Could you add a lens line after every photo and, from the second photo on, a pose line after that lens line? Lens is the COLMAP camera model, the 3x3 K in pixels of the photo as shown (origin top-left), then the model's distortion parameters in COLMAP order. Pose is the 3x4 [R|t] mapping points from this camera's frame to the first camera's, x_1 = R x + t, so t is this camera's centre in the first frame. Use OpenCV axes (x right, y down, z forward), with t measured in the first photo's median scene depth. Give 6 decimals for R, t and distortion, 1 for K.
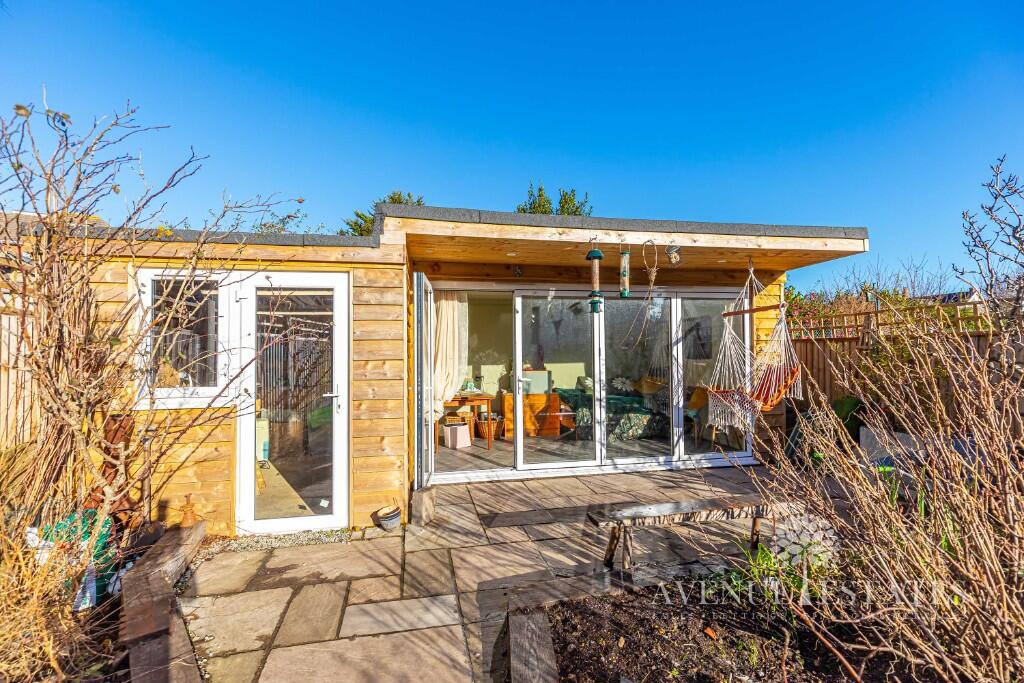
lens RADIAL K [[489.7, 0, 518.7], [0, 489.7, 340.7], [0, 0, 1]] dist [0.000697, 0.000355]
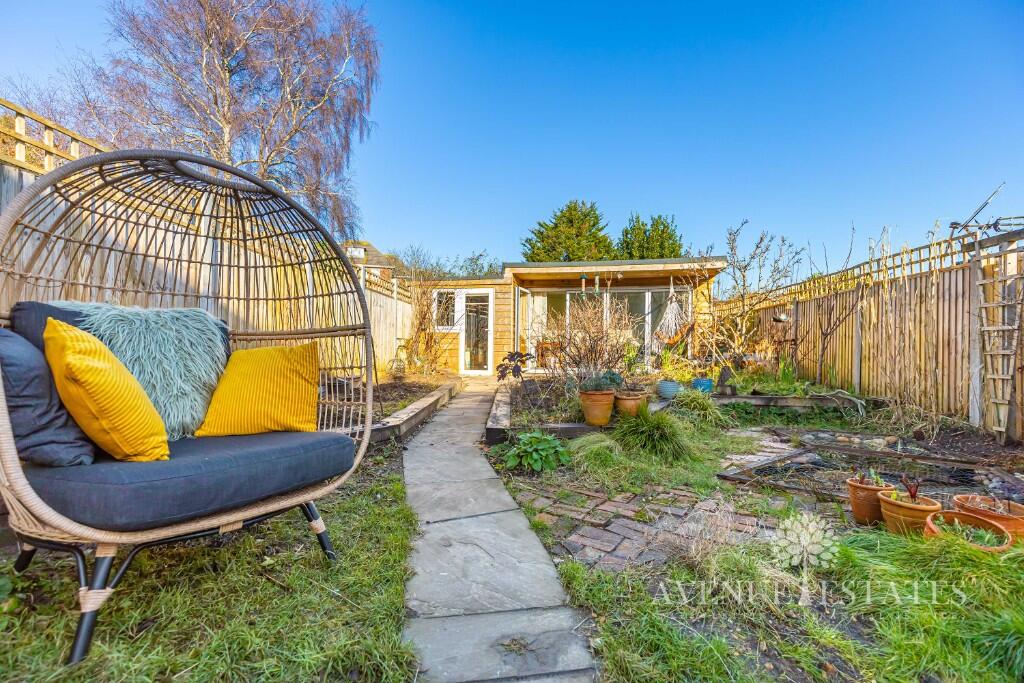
lens RADIAL K [[489.7, 0, 505.4], [0, 489.7, 346.9], [0, 0, 1]] dist [0.000697, 0.000355]
pose [[0.918517, 0.012554, -0.395182, 0.777287], [-0.003677, 0.999724, 0.023213, 0.128751], [0.395364, -0.019869, 0.918309, -1.470544]]
